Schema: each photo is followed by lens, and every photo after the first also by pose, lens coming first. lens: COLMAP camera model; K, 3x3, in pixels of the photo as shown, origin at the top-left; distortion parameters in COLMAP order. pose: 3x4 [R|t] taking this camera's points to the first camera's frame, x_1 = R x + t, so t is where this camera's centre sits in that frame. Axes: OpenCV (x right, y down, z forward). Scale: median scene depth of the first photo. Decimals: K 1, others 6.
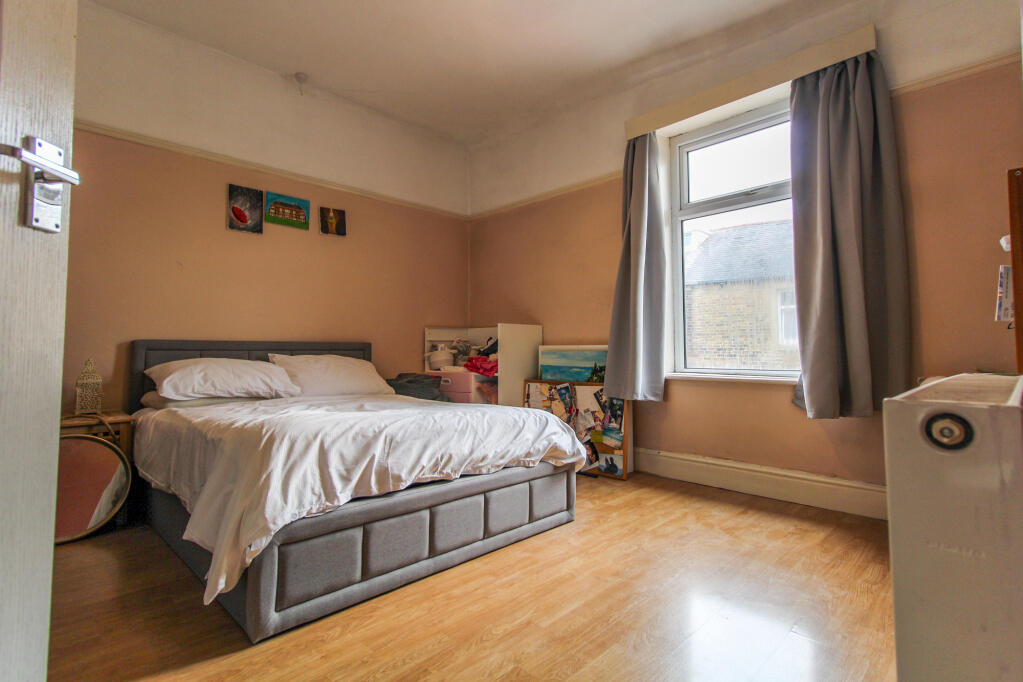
lens RADIAL K [[486.4, 0, 504.0], [0, 486.4, 326.6], [0, 0, 1]] dist [0.001725, 0.000155]
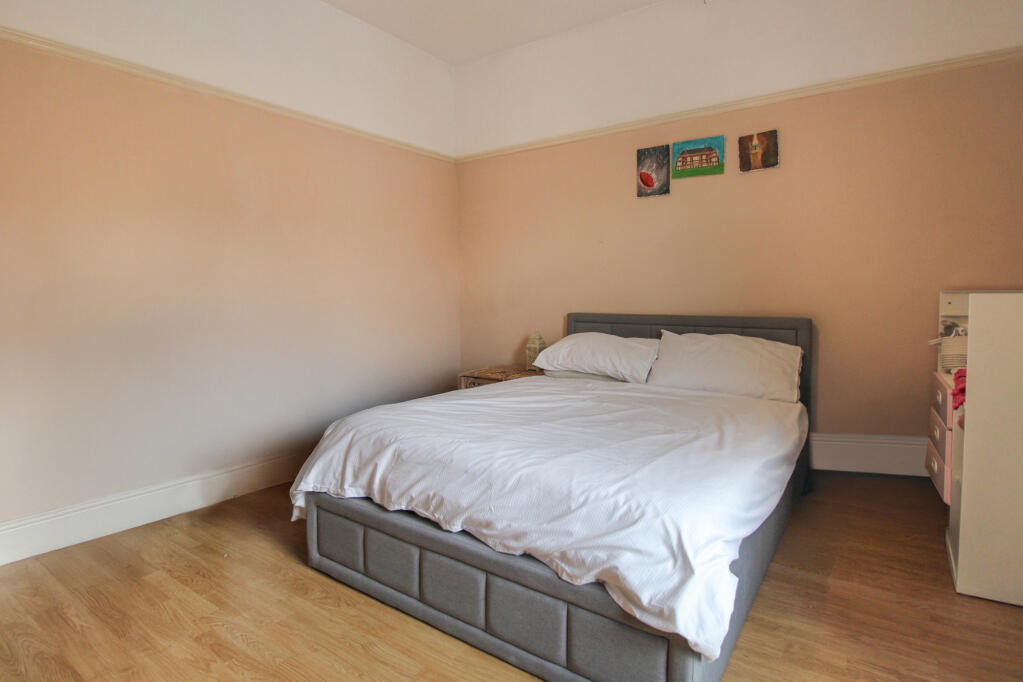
lens RADIAL K [[518.0, 0, 512.0], [0, 518.0, 328.0], [0, 0, 1]] dist [-0.019876, 0.000068]
pose [[0.200326, 0.063939, -0.977641, 0.442555], [0.057034, 0.995415, 0.076789, -0.041952], [0.978068, -0.071142, 0.195761, 0.603312]]
